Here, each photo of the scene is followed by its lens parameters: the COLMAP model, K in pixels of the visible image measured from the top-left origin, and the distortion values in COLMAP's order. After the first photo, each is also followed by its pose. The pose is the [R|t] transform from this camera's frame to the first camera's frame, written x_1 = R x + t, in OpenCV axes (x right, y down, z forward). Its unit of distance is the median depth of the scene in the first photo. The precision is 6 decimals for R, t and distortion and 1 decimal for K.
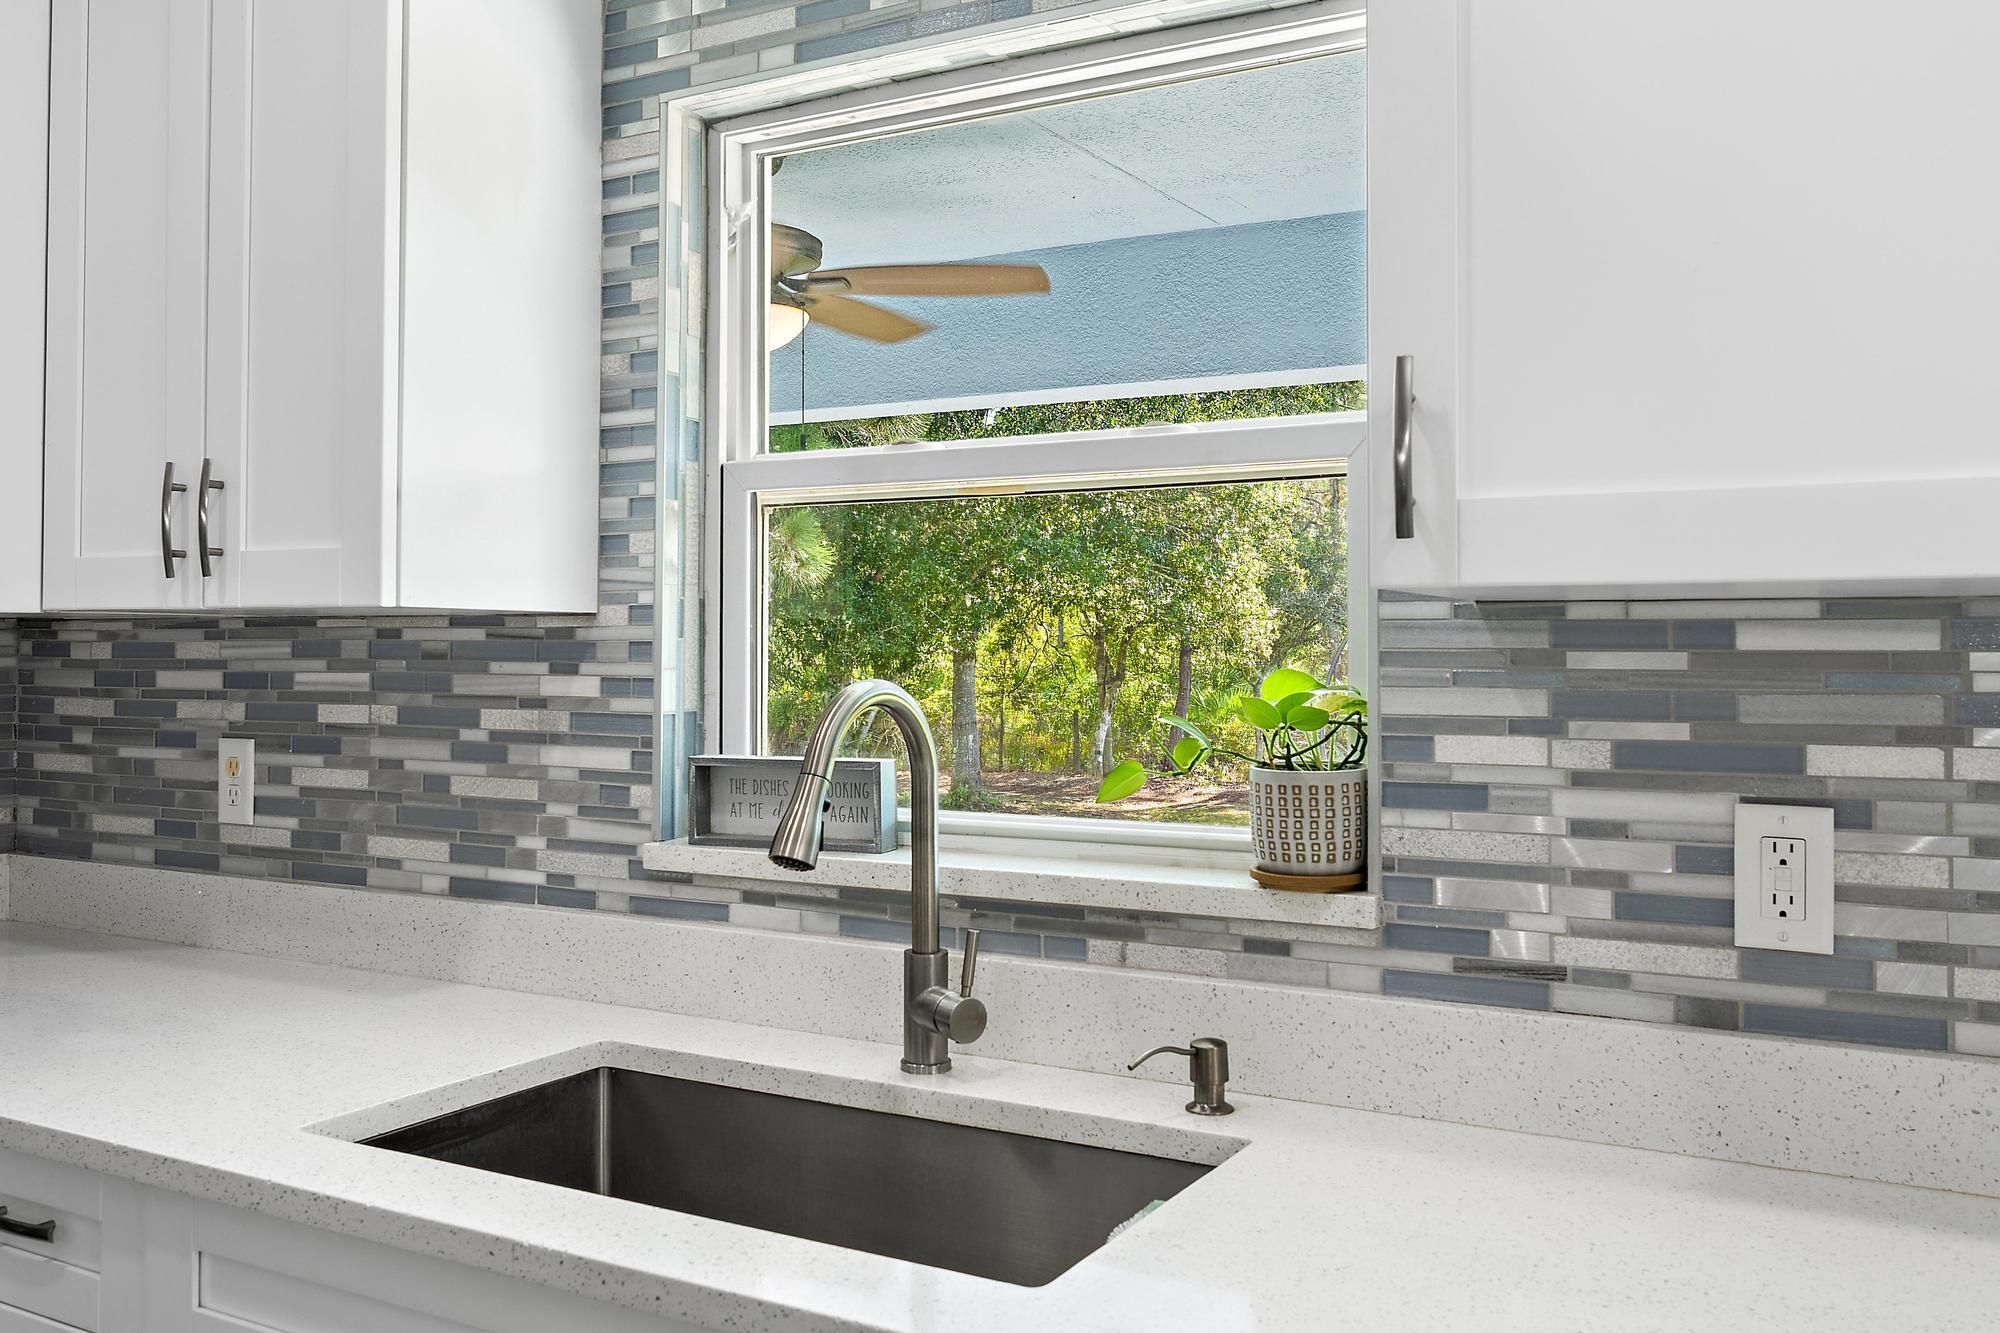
lens RADIAL K [[1710.8, 0, 993.4], [0, 1710.8, 613.2], [0, 0, 1]] dist [0.004581, -0.003896]
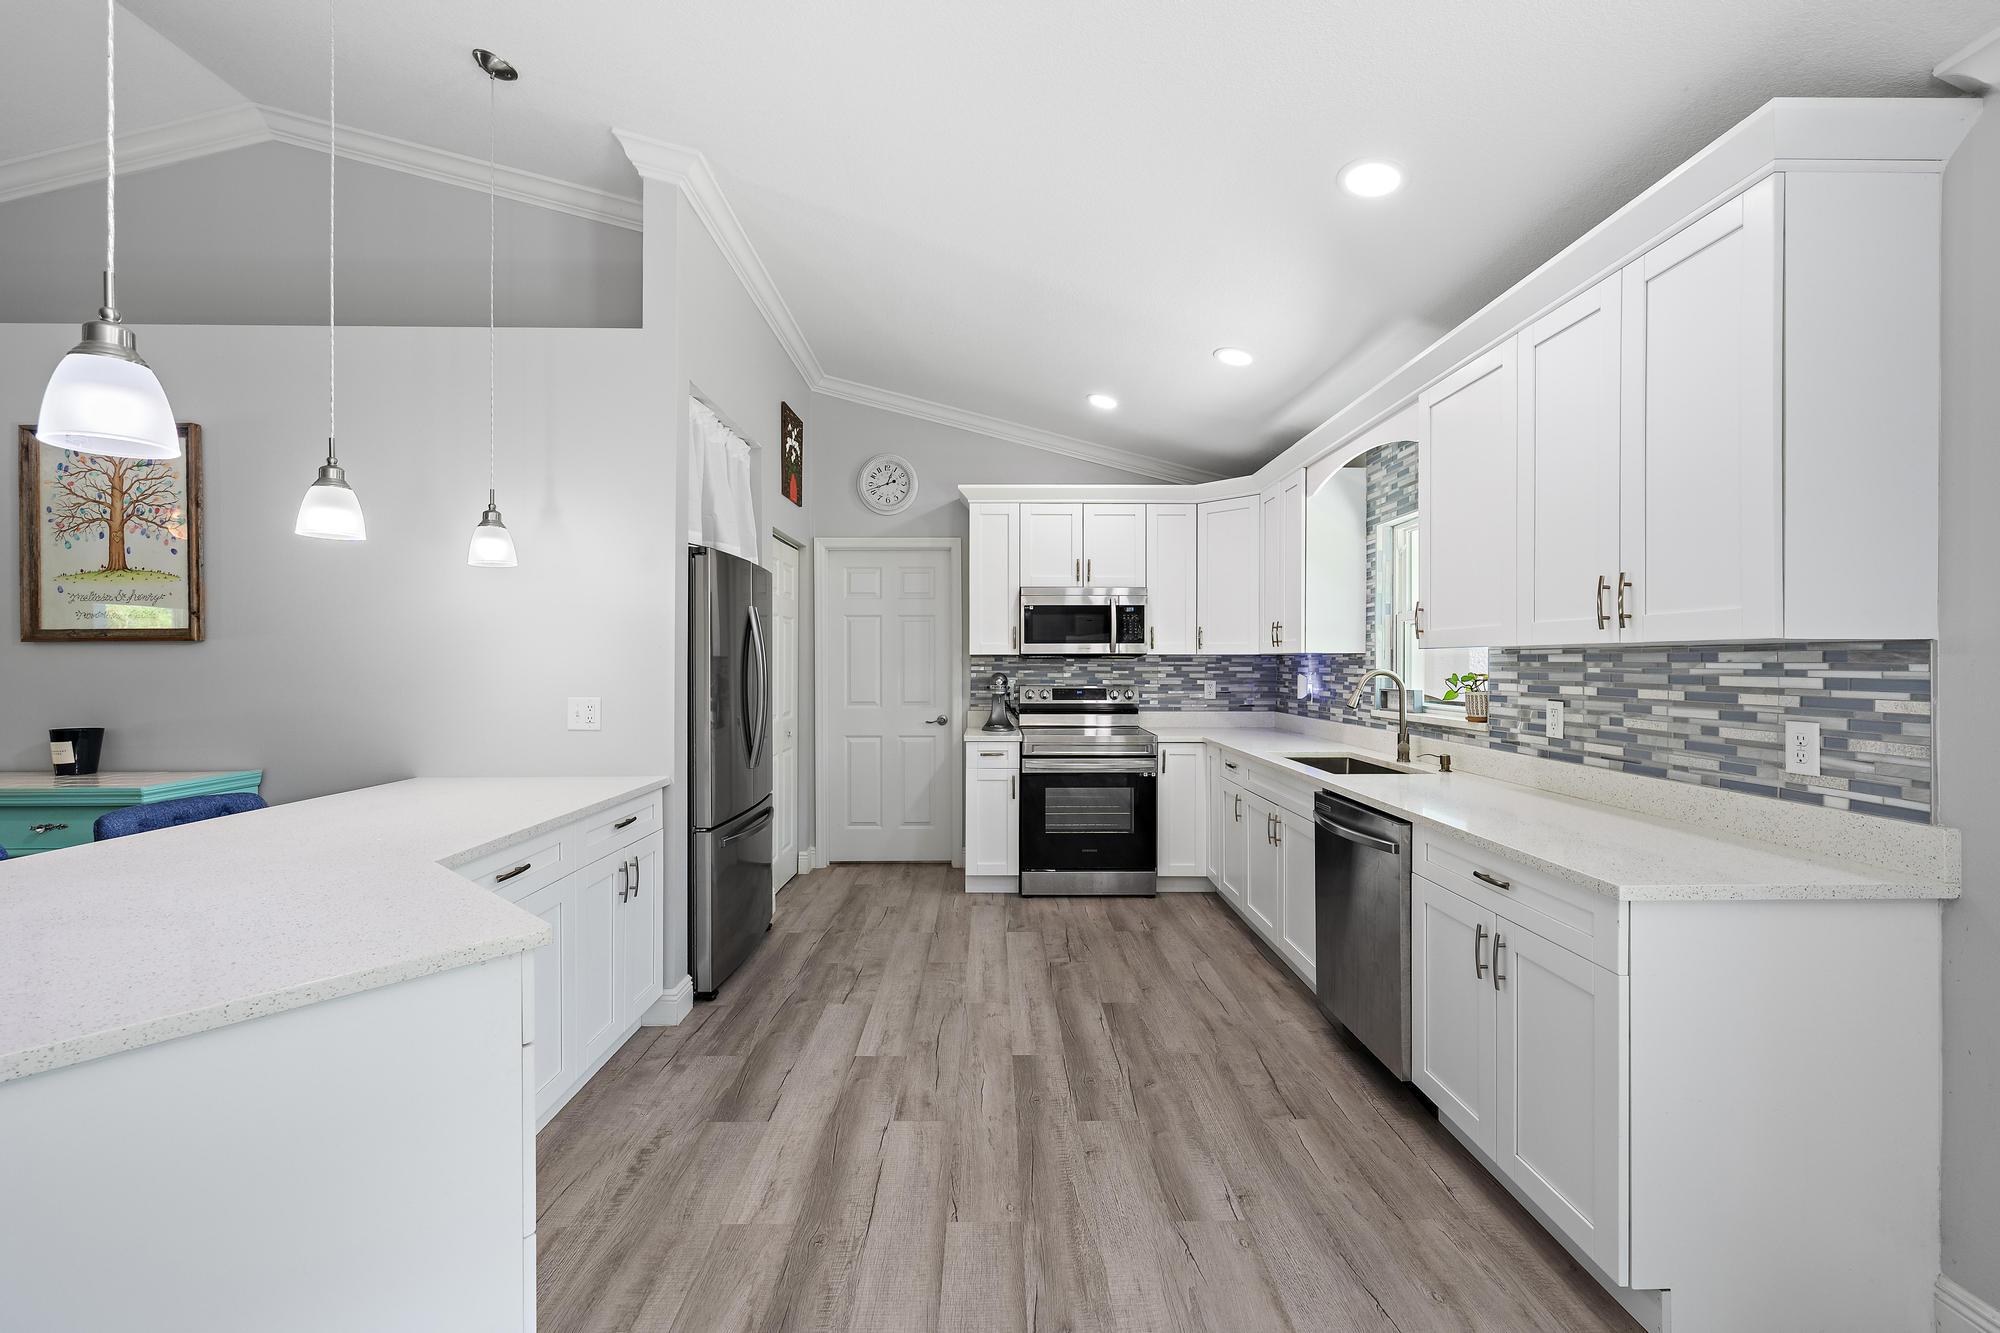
lens RADIAL K [[794.0, 0, 1007.3], [0, 794.0, 663.4], [0, 0, 1]] dist [-0.002688, 0.000153]
pose [[0.519979, 0.000915, -0.854178, 1.001705], [0.016964, 0.999791, 0.011398, -0.013033], [0.854010, -0.020417, 0.519855, -0.754080]]
